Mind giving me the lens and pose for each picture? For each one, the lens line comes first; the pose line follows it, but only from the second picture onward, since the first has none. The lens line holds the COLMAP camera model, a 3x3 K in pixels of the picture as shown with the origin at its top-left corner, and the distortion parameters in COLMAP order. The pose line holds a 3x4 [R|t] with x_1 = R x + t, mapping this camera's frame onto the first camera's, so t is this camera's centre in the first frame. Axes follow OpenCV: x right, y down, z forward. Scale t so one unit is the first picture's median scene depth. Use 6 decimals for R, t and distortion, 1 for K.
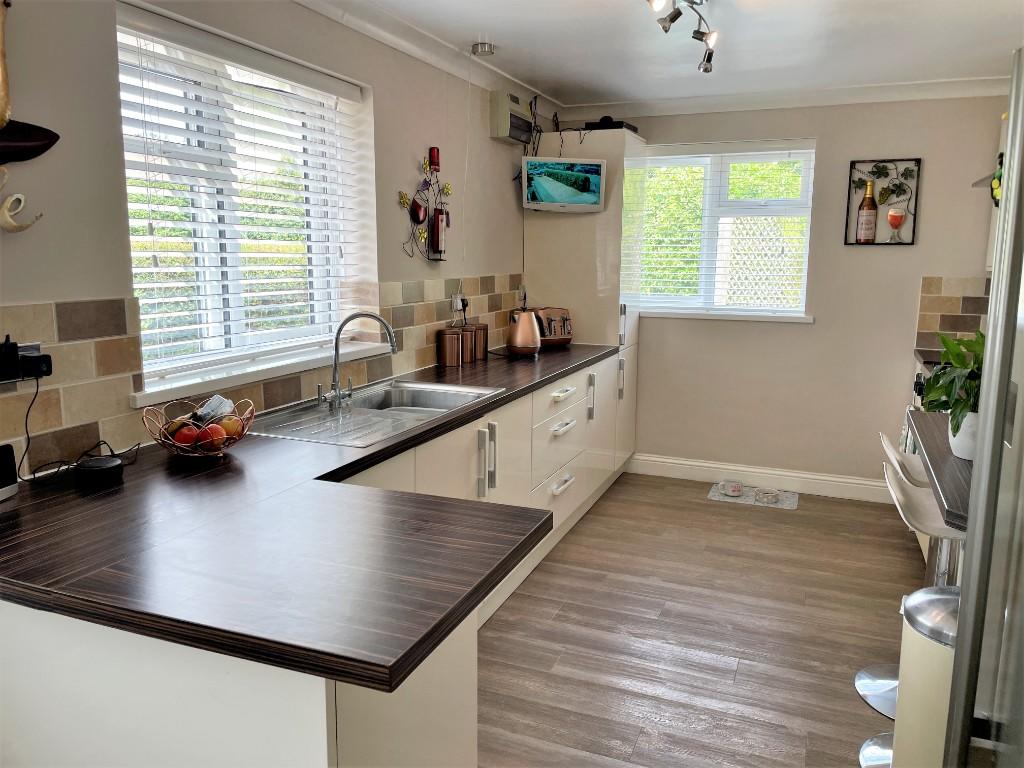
lens RADIAL K [[774.2, 0, 512.6], [0, 774.2, 377.0], [0, 0, 1]] dist [0.096521, -0.132887]
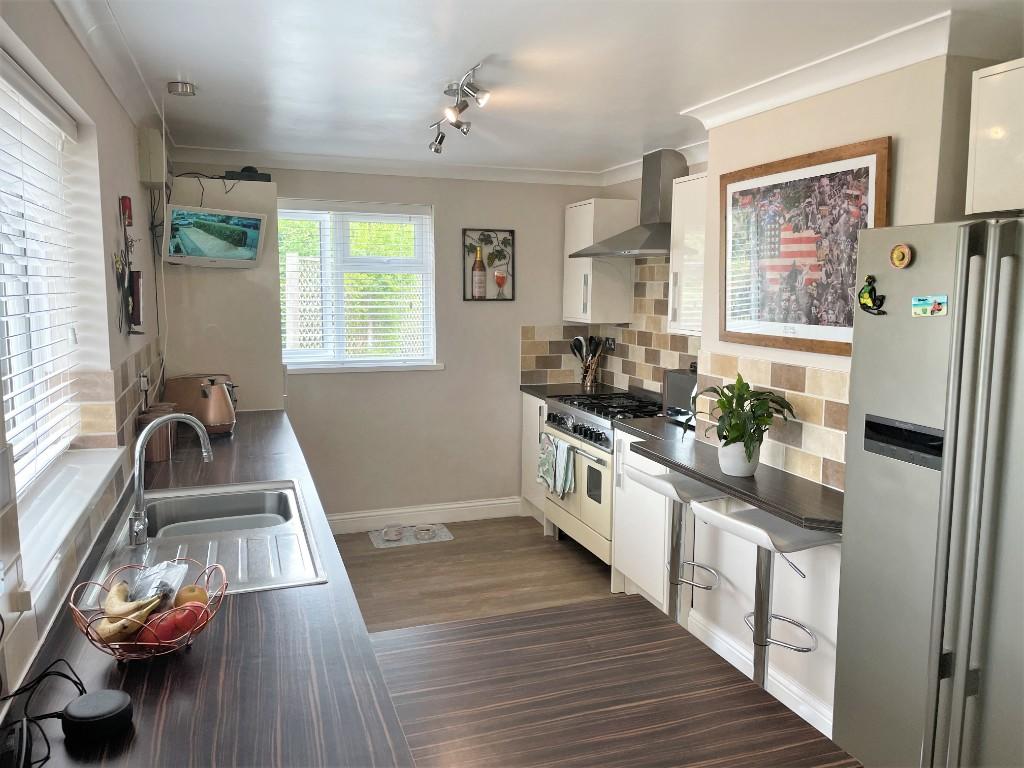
lens RADIAL K [[774.2, 0, 512.6], [0, 774.2, 377.0], [0, 0, 1]] dist [0.096521, -0.132887]
pose [[0.746696, -0.083458, 0.659909, -0.288048], [0.107082, 0.994240, 0.004576, -0.055610], [-0.656490, 0.067248, 0.751332, 0.109866]]
